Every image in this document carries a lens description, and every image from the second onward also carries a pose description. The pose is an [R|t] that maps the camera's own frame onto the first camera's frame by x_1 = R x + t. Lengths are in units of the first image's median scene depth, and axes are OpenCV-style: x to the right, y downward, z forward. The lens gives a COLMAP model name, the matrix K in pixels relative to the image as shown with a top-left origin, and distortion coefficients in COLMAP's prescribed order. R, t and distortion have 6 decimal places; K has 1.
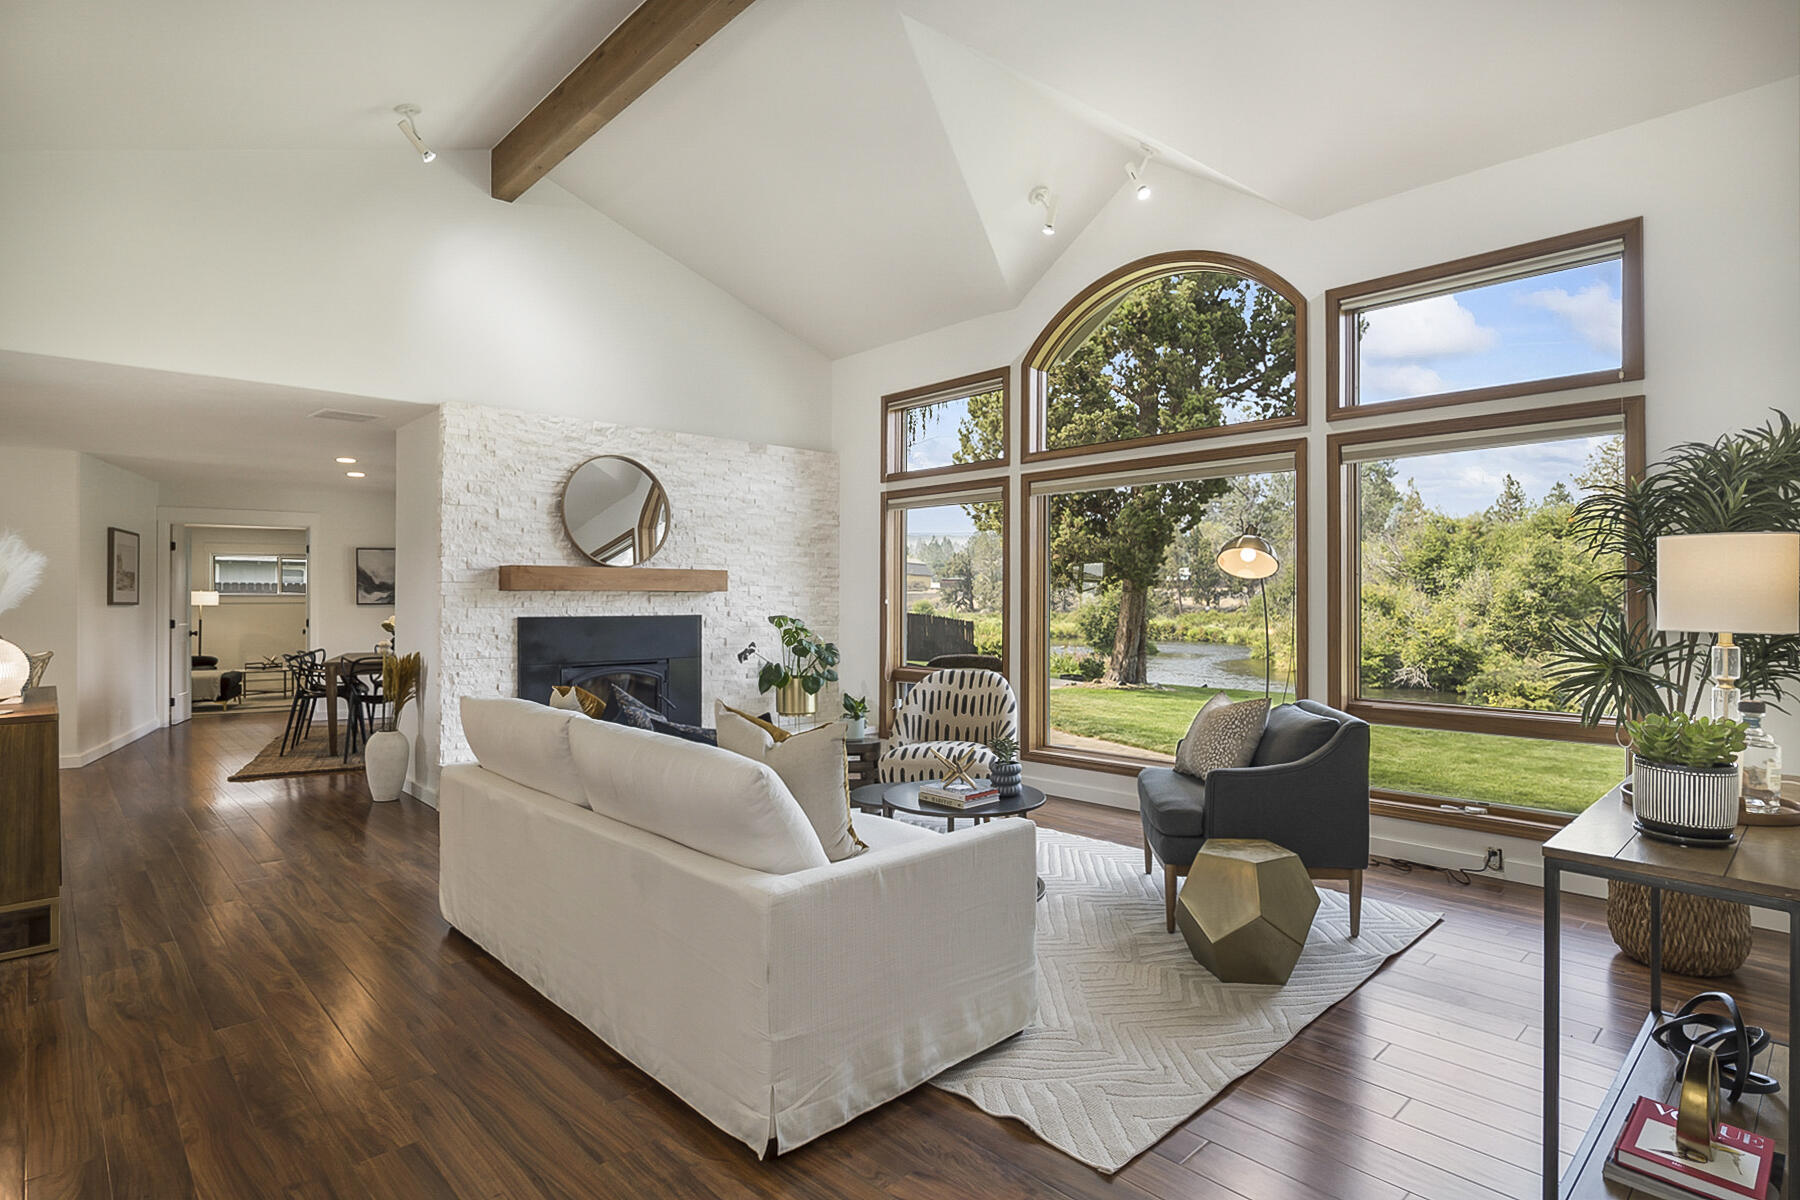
lens RADIAL K [[932.6, 0, 906.7], [0, 932.6, 593.4], [0, 0, 1]] dist [-0.018081, 0.006597]
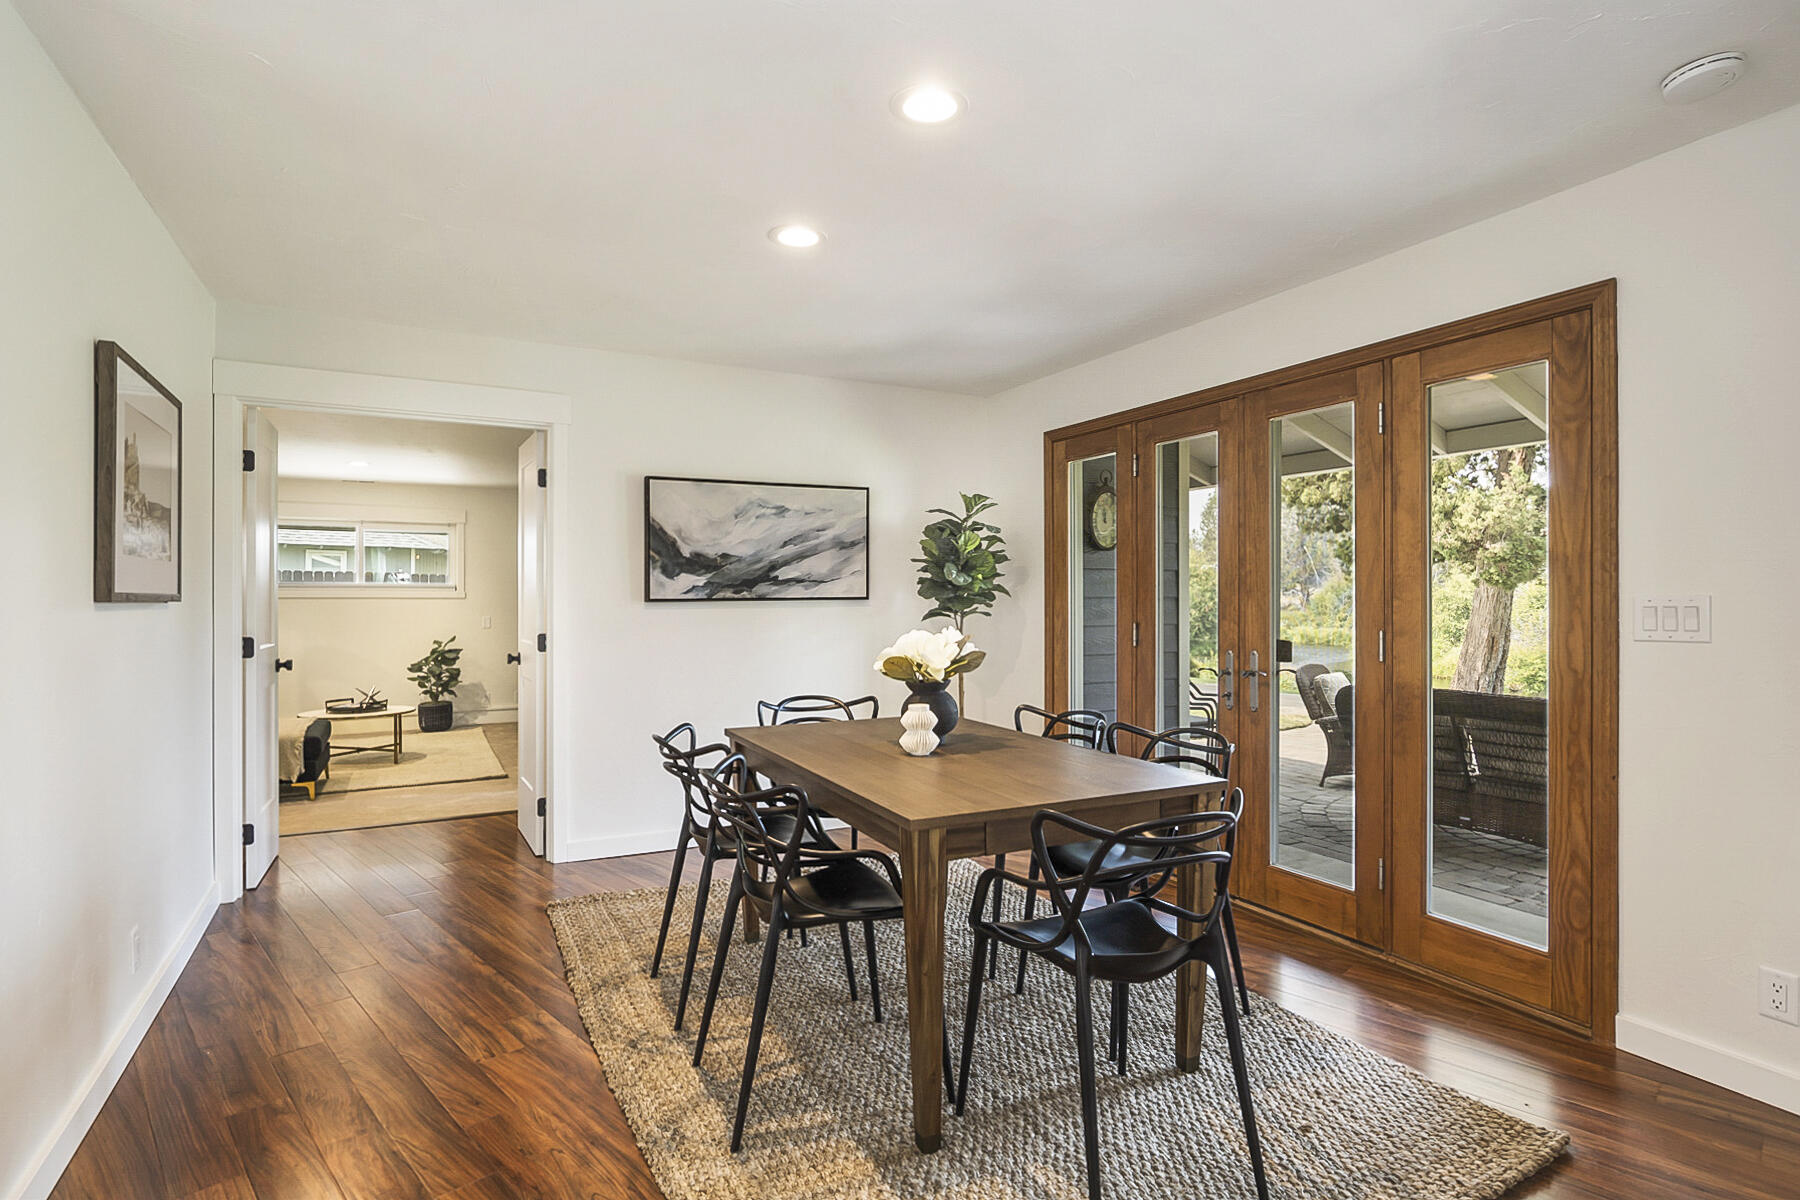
lens RADIAL K [[932.6, 0, 906.5], [0, 932.6, 597.4], [0, 0, 1]] dist [-0.018081, 0.006597]
pose [[0.999938, -0.001714, 0.010967, -0.678421], [0.001651, 0.999982, 0.005735, 0.010930], [-0.010976, -0.005716, 0.999923, 0.781449]]
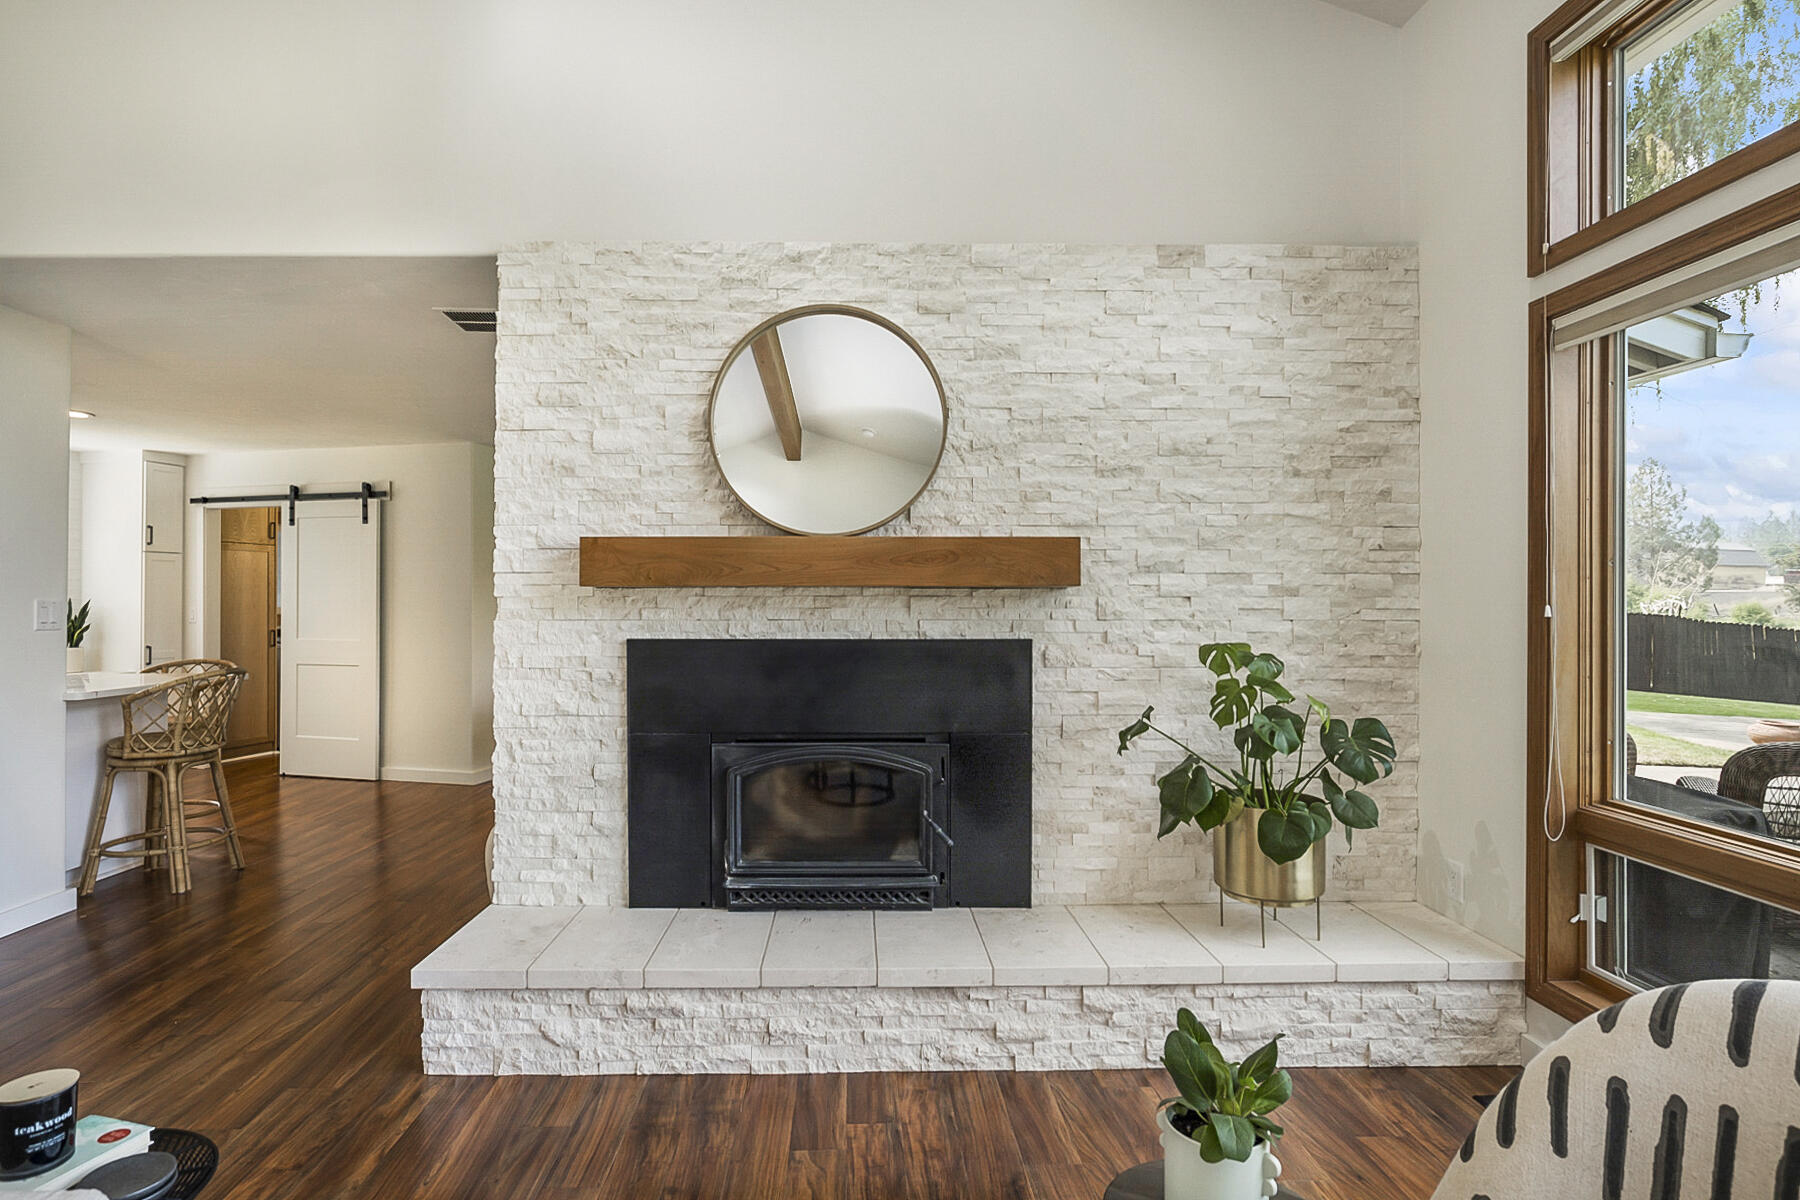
lens RADIAL K [[932.6, 0, 874.4], [0, 932.6, 593.6], [0, 0, 1]] dist [-0.018081, 0.006597]
pose [[0.736122, -0.004362, -0.676834, 0.028120], [0.004105, 0.999990, -0.001980, 0.001855], [0.676836, -0.001321, 0.736133, 0.606741]]
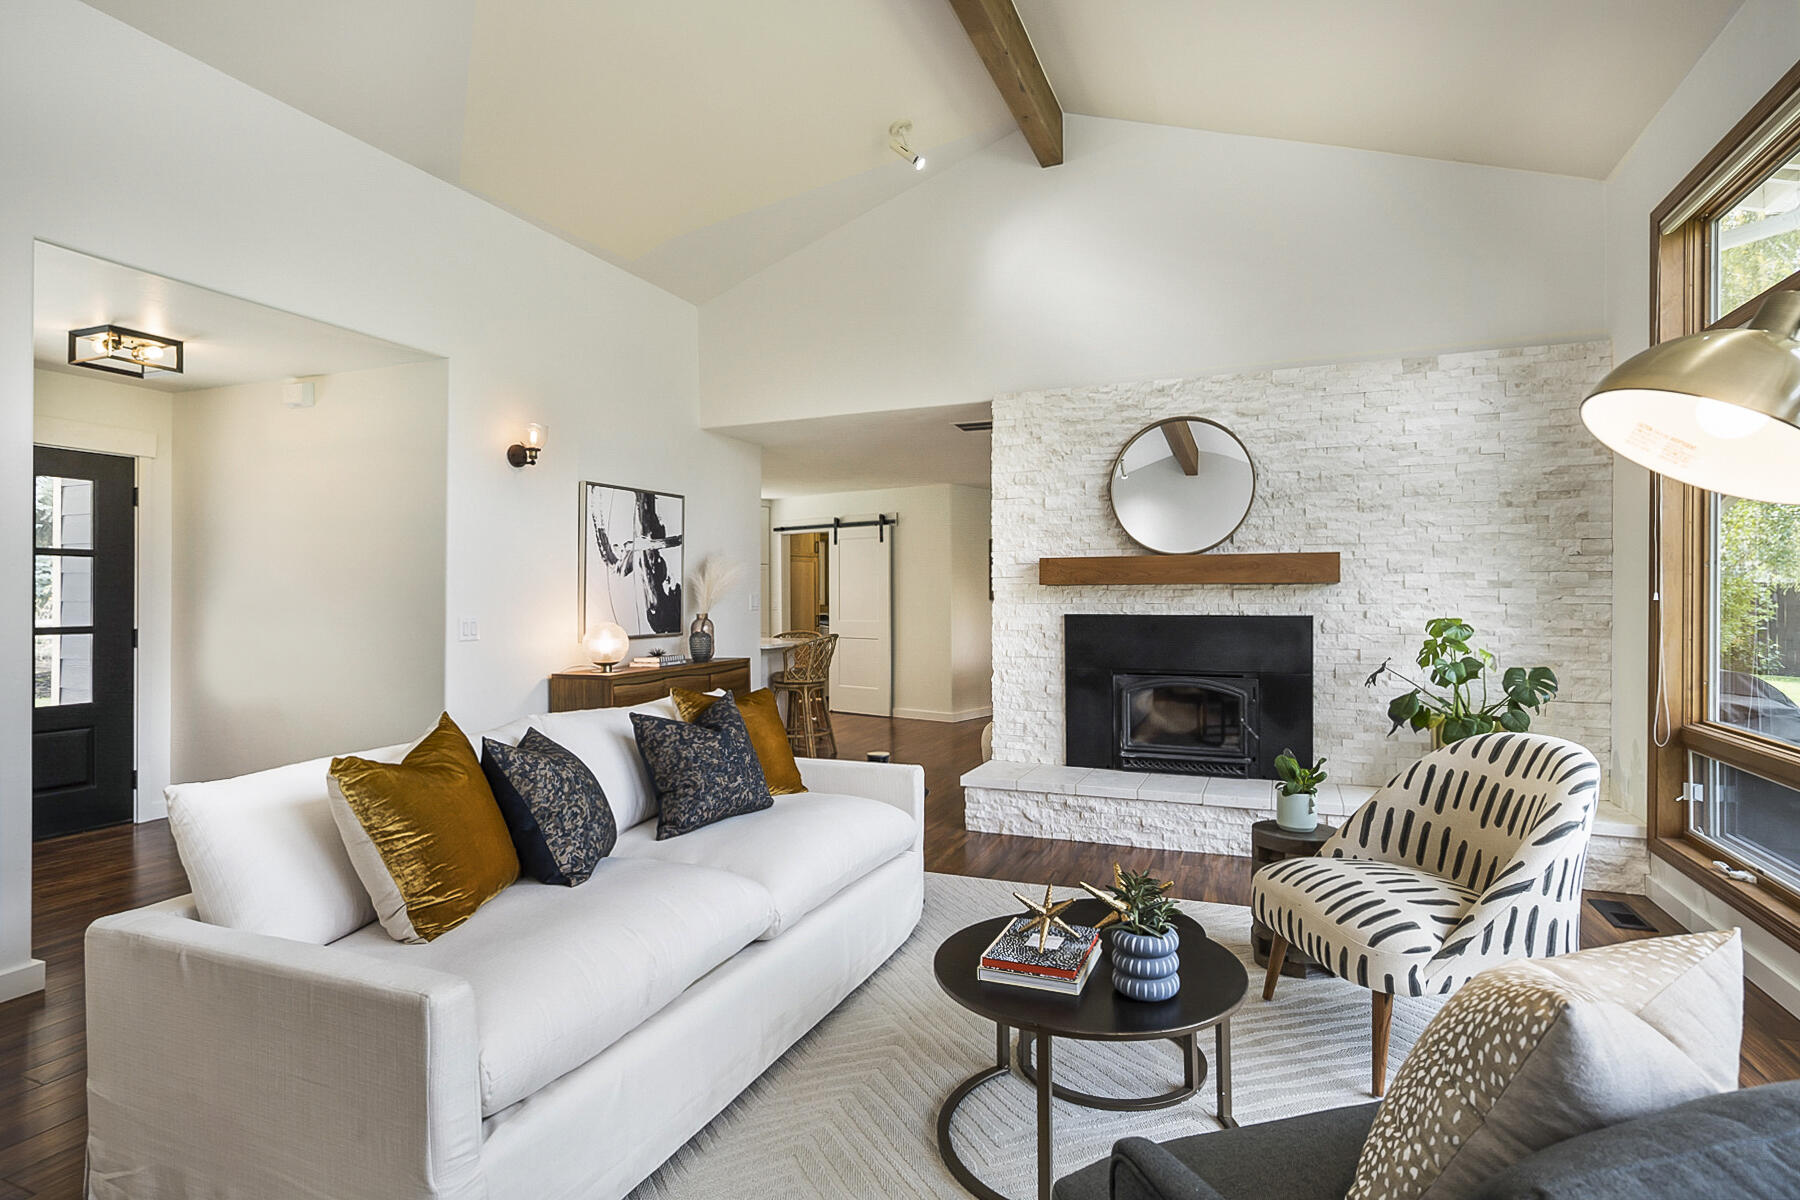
lens RADIAL K [[932.6, 0, 899.0], [0, 932.6, 597.8], [0, 0, 1]] dist [-0.018081, 0.006597]
pose [[0.398767, 0.001264, -0.917051, 0.305946], [0.010198, 0.999931, 0.005813, 0.002035], [0.916996, -0.011670, 0.398726, 0.412600]]
